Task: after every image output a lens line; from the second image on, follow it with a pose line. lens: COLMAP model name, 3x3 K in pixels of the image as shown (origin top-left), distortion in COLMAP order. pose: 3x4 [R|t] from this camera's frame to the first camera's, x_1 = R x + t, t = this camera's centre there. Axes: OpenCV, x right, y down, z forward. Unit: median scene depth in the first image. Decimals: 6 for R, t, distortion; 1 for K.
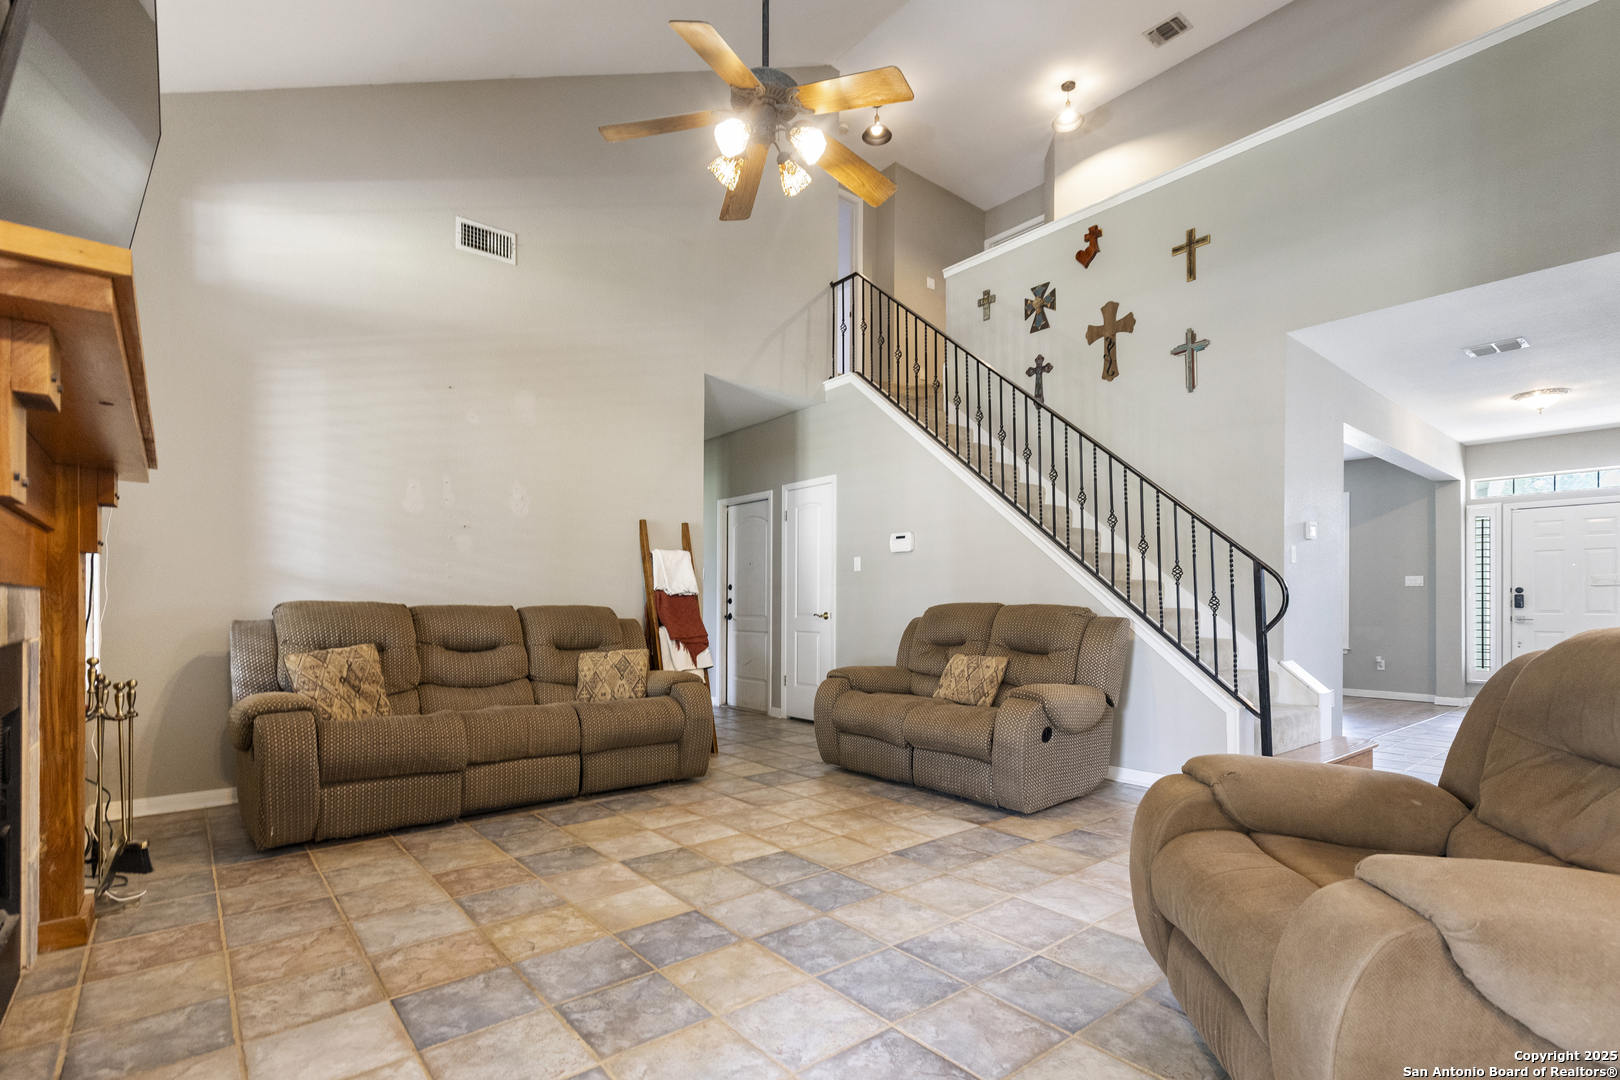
lens RADIAL K [[777.1, 0, 816.0], [0, 777.1, 606.2], [0, 0, 1]] dist [0.002806, 0.000212]
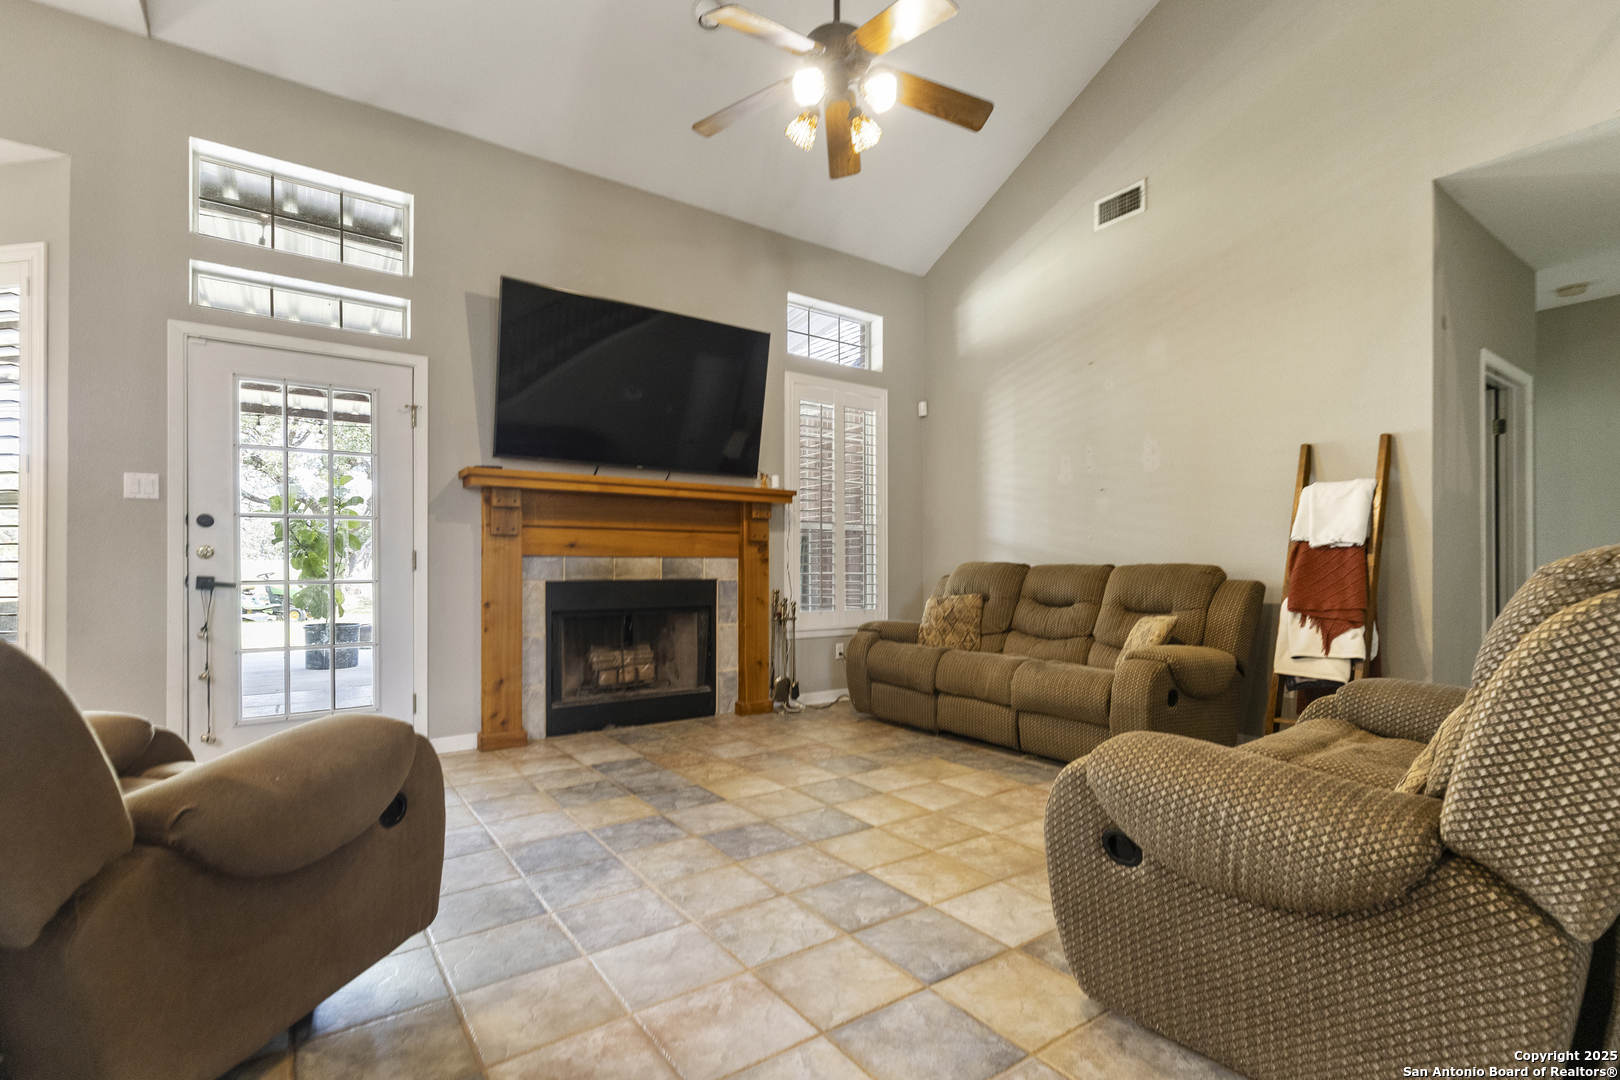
lens RADIAL K [[752.2, 0, 816.9], [0, 752.2, 565.0], [0, 0, 1]] dist [0.008678, -0.000293]
pose [[-0.091124, -0.008509, -0.995803, 0.835343], [-0.001032, 0.999964, -0.008450, 0.011850], [0.995839, 0.000258, -0.091129, 0.986751]]
